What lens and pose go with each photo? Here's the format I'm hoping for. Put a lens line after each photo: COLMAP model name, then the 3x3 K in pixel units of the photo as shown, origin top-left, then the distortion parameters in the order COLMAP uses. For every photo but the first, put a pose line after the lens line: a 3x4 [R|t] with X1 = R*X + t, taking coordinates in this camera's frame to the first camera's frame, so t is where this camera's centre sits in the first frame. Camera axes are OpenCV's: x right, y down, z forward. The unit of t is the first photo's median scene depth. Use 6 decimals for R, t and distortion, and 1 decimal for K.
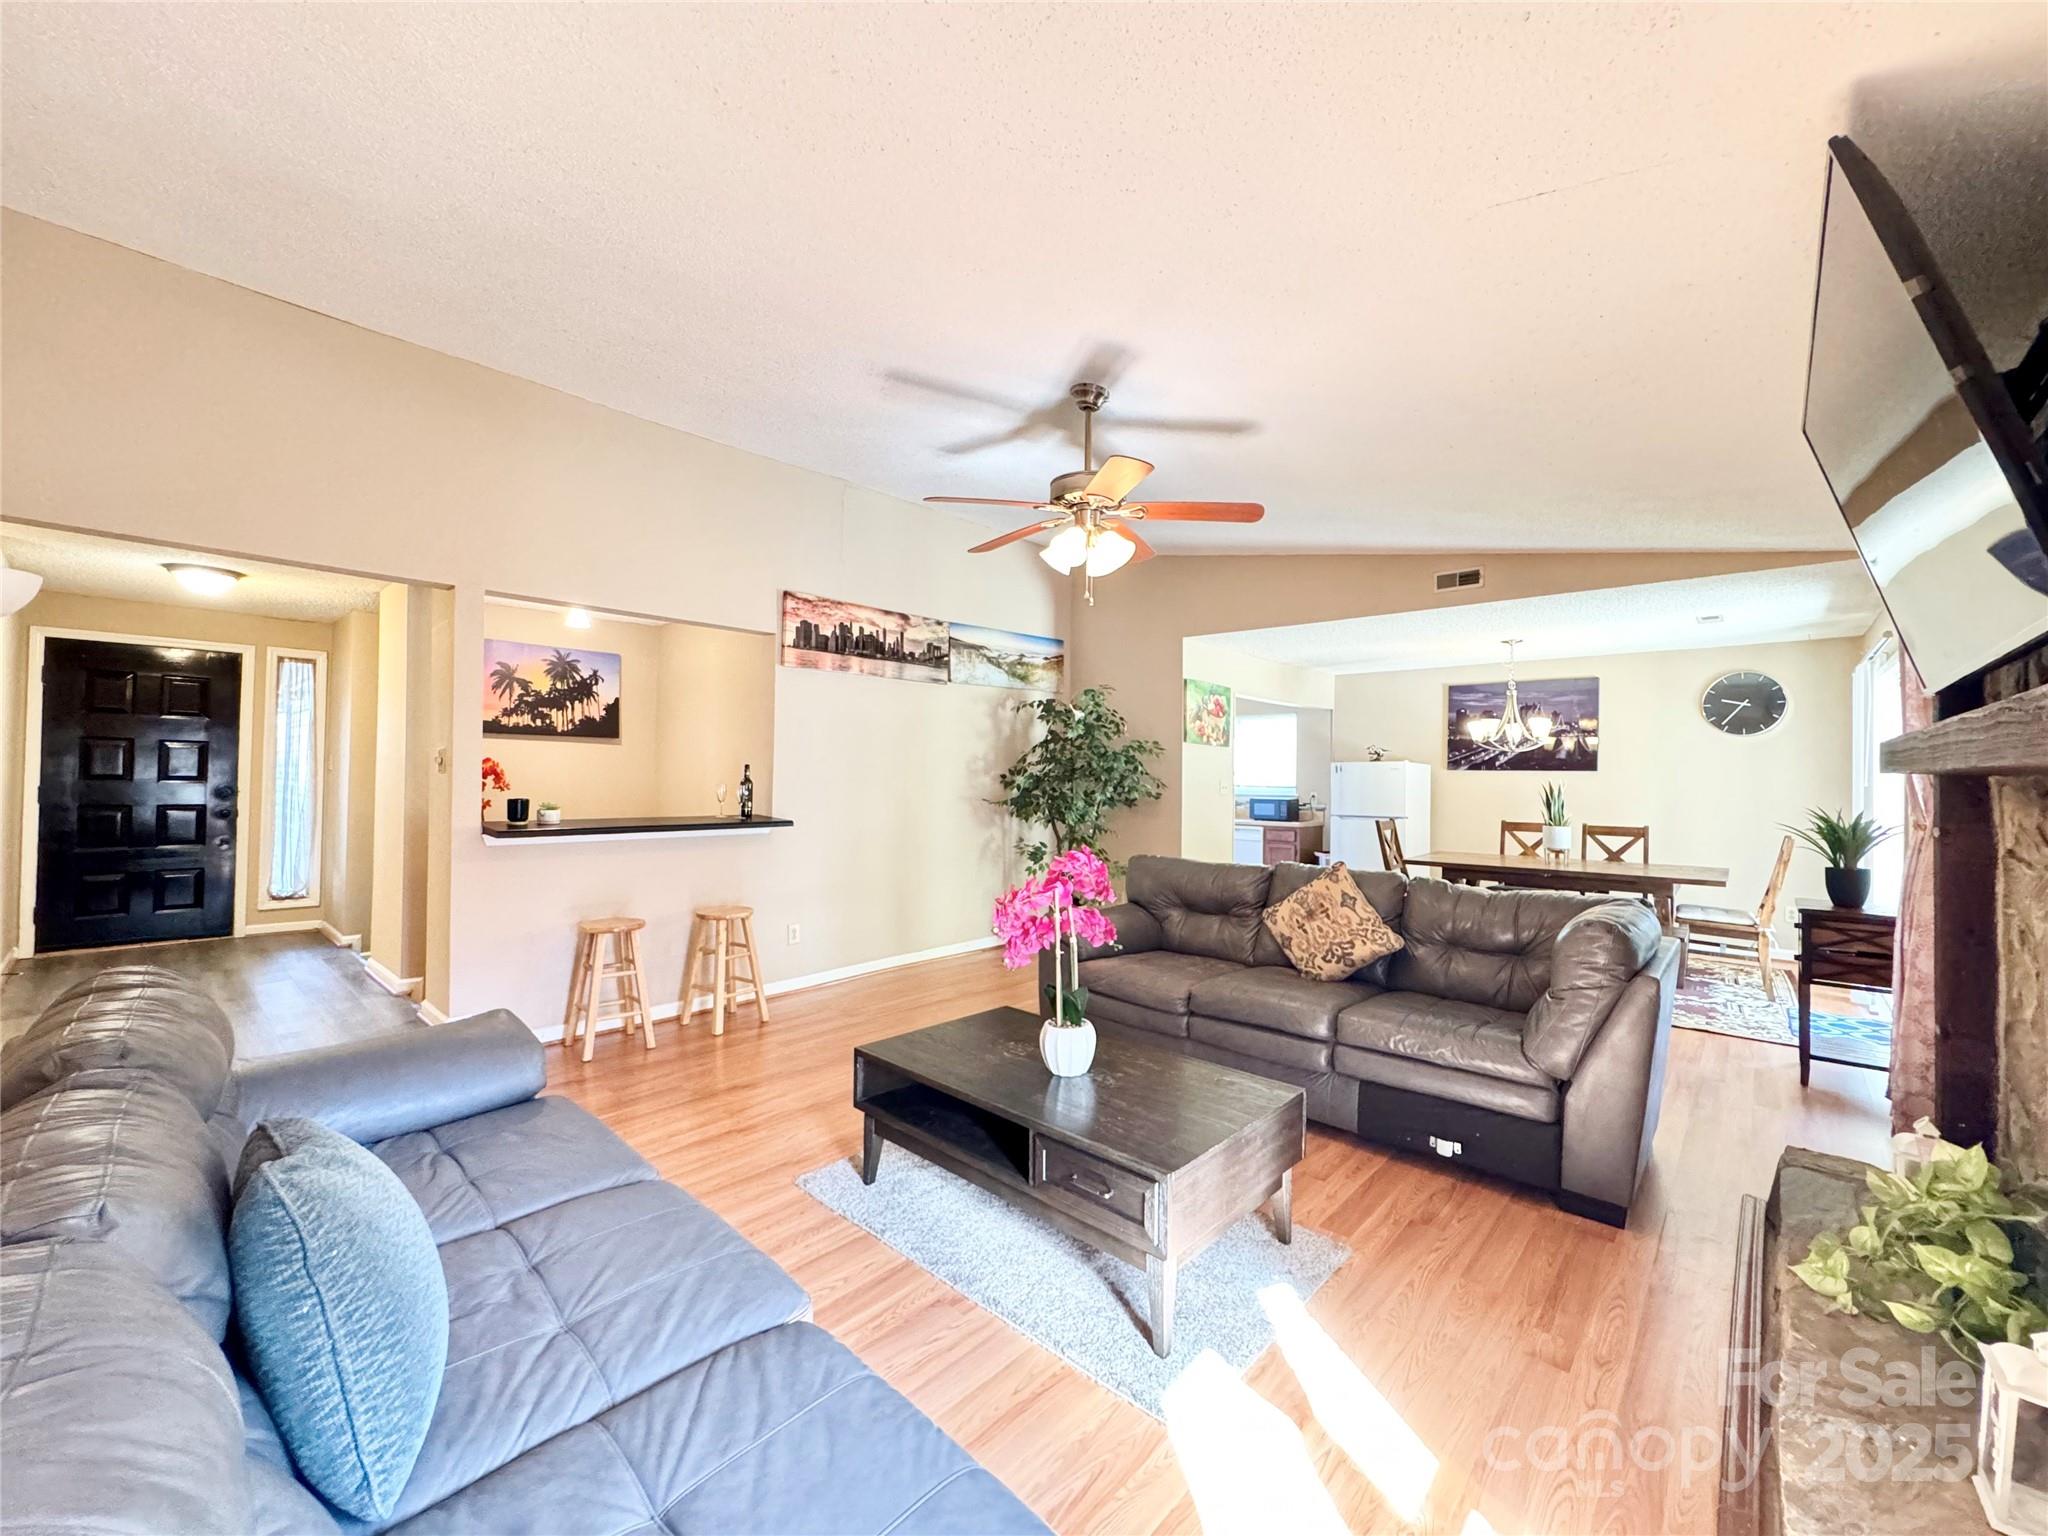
lens RADIAL K [[817.7, 0, 1024.6], [0, 817.7, 764.5], [0, 0, 1]] dist [-0.003337, 0.000524]
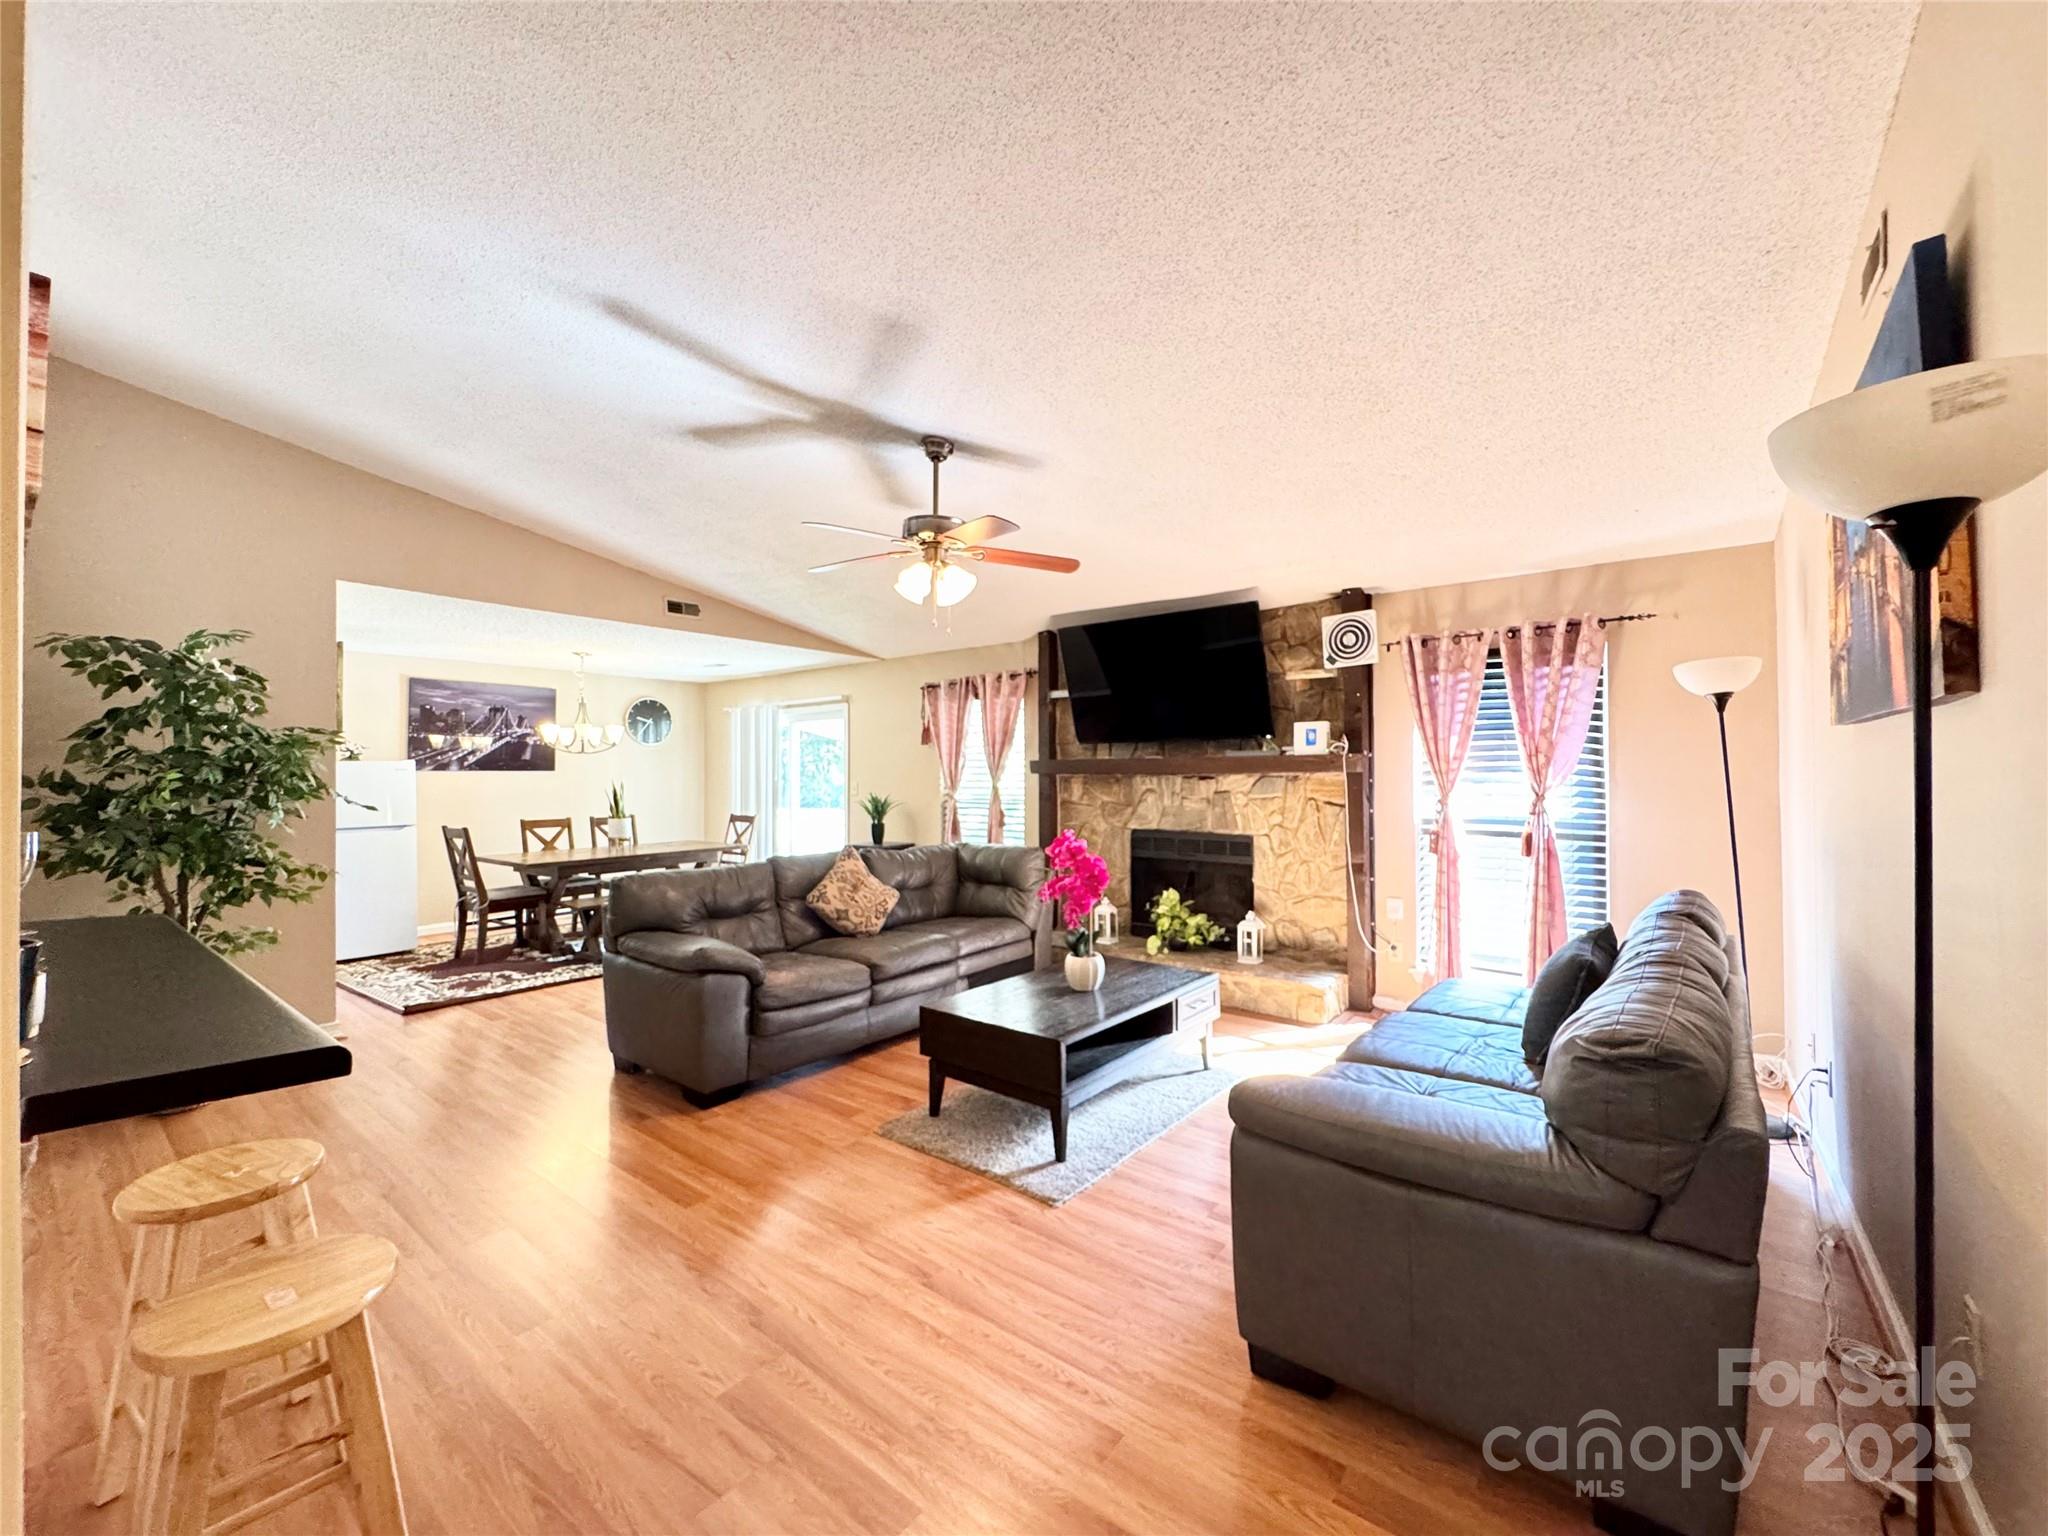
lens RADIAL K [[817.7, 0, 1026.4], [0, 817.7, 763.8], [0, 0, 1]] dist [-0.003337, 0.000524]
pose [[-0.072550, 0.003693, 0.997358, -0.604514], [-0.007734, 0.999961, -0.004265, -0.003150], [-0.997335, -0.008023, -0.072519, 0.538791]]
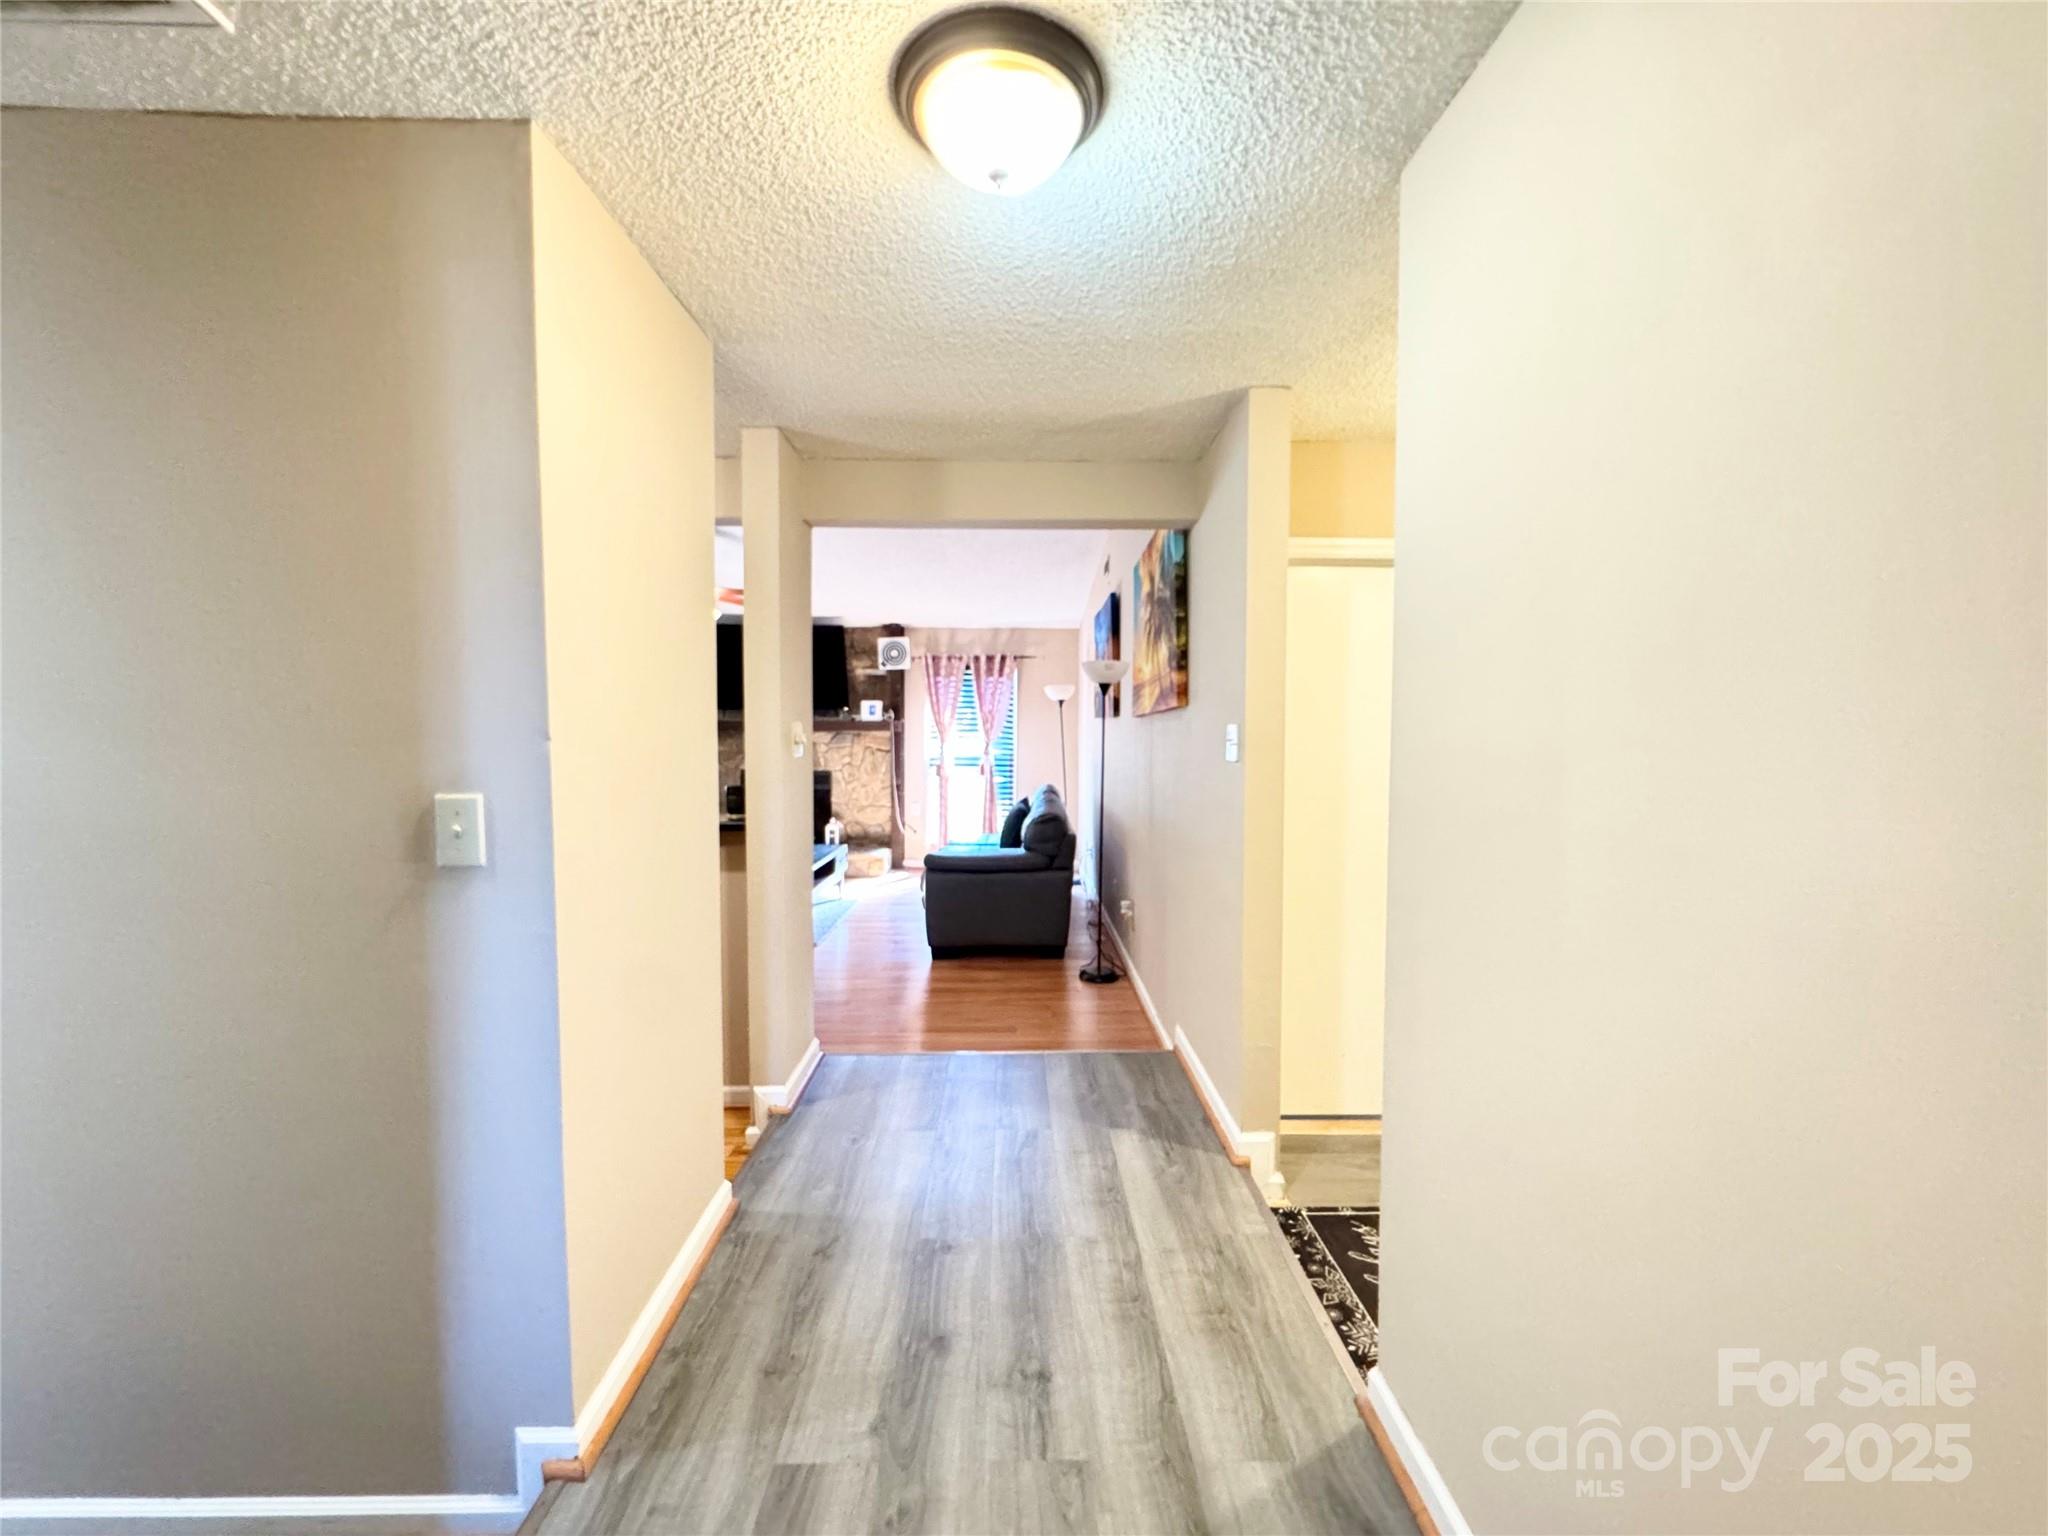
lens RADIAL K [[817.7, 0, 1029.1], [0, 817.7, 758.2], [0, 0, 1]] dist [-0.003337, 0.000524]
pose [[-0.688992, -0.045978, 0.723309, -1.002829], [-0.021735, 0.998848, 0.042788, -0.020575], [-0.724443, 0.013759, -0.689197, 0.970751]]
